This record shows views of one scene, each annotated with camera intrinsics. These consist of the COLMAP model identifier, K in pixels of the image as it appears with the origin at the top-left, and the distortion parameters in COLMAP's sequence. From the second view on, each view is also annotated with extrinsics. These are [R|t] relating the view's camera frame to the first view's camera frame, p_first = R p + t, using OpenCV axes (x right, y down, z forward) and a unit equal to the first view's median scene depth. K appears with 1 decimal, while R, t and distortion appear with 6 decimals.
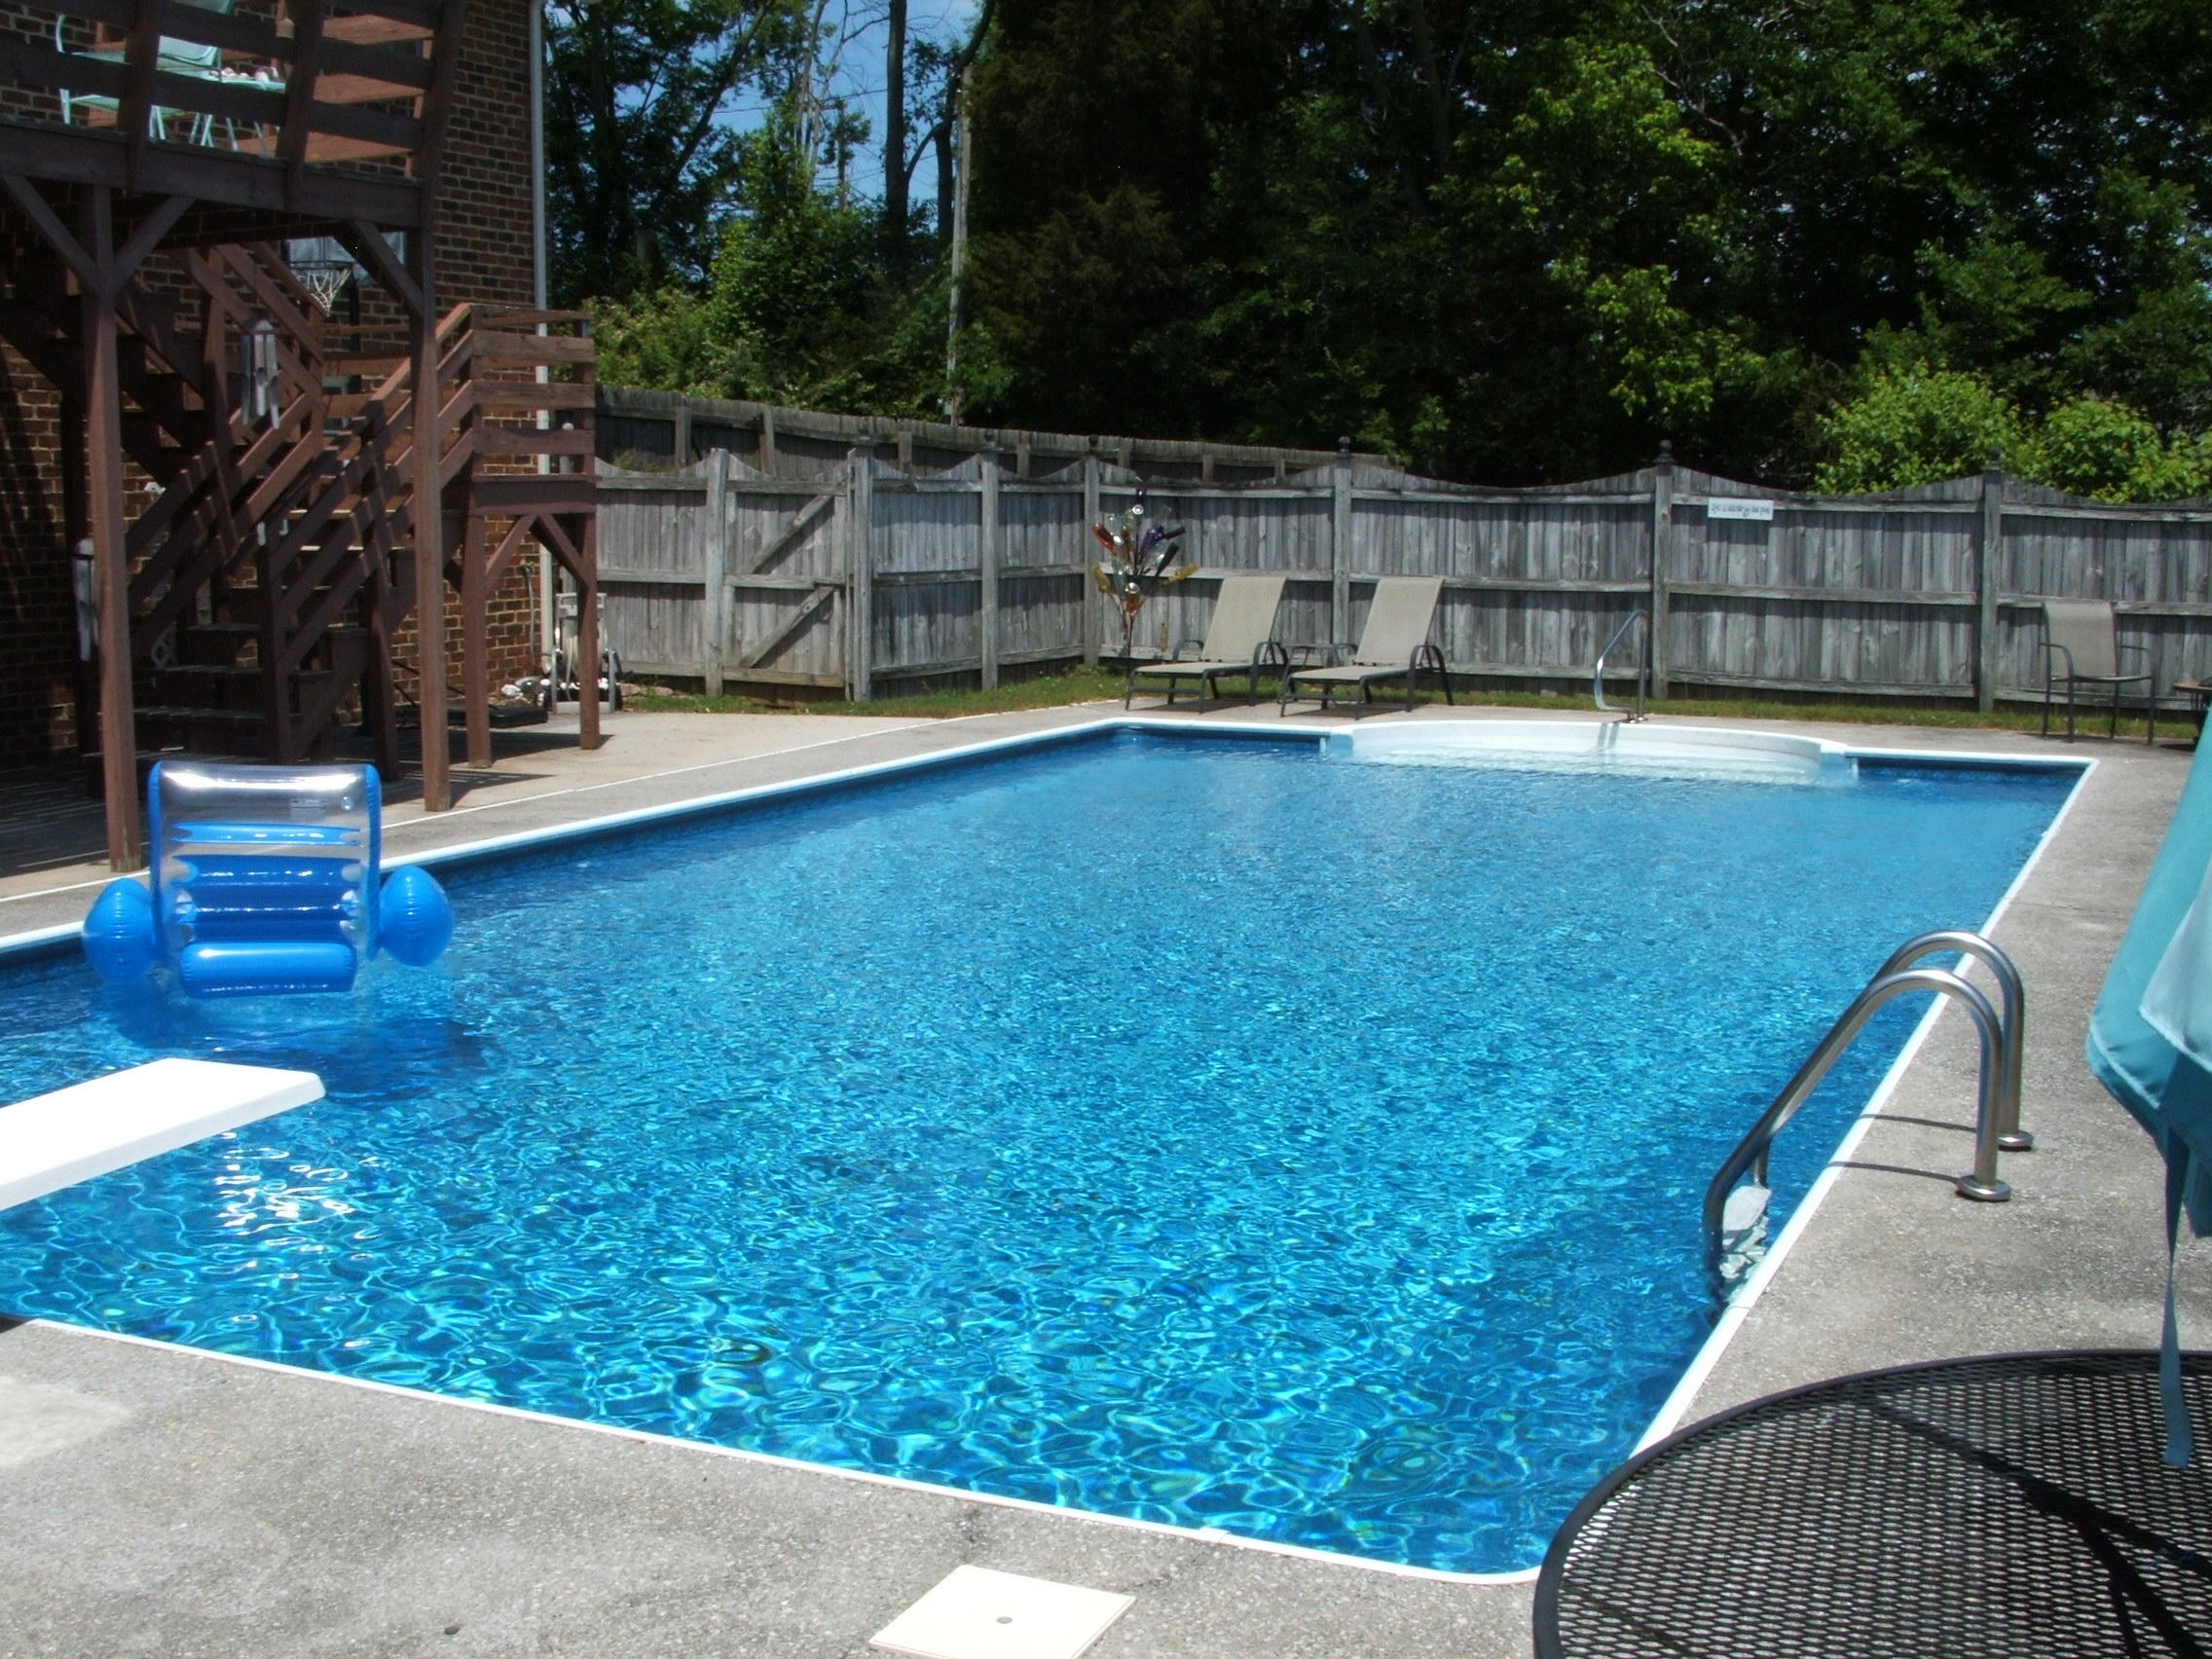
lens RADIAL K [[2619.0, 0, 1106.0], [0, 2619.0, 829.5], [0, 0, 1]] dist [-0.229778, 0.289957]
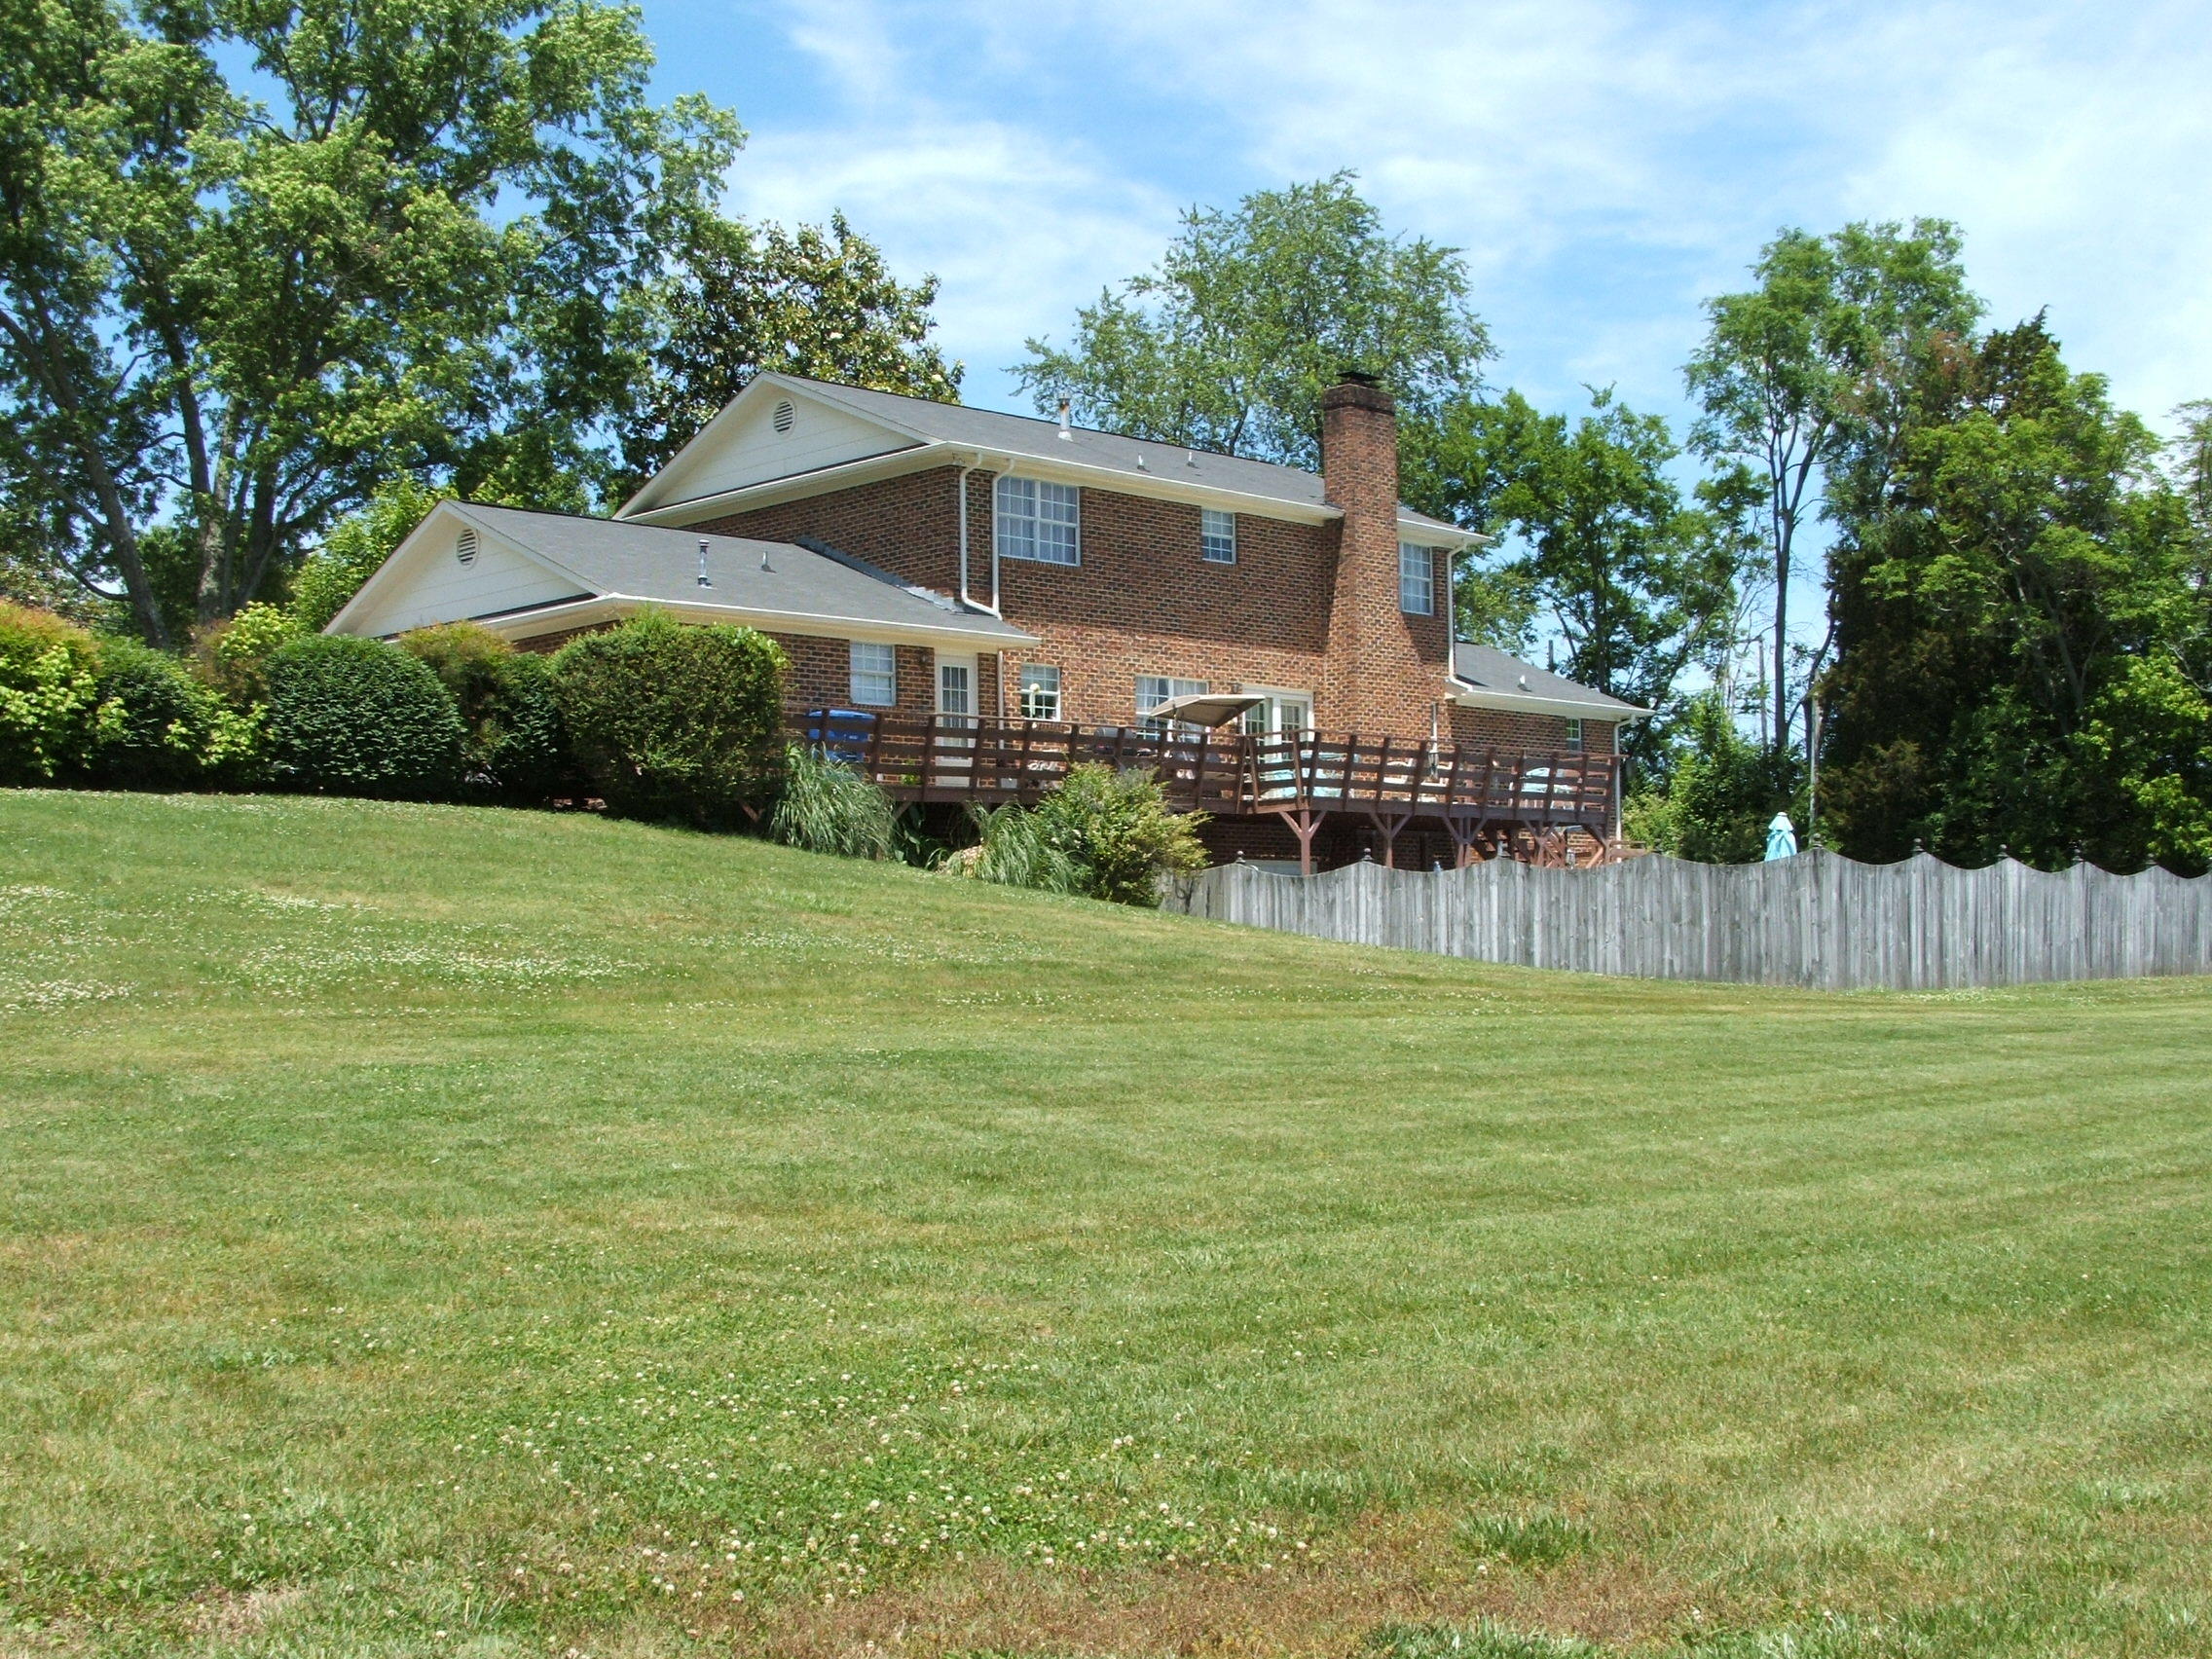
lens RADIAL K [[2619.0, 0, 1106.0], [0, 2619.0, 829.5], [0, 0, 1]] dist [-0.229778, 0.289957]
pose [[0.935465, -0.021182, -0.352784, 0.095766], [-0.043129, 0.983900, -0.173439, 0.120090], [0.350778, 0.177462, 0.919490, -0.668860]]
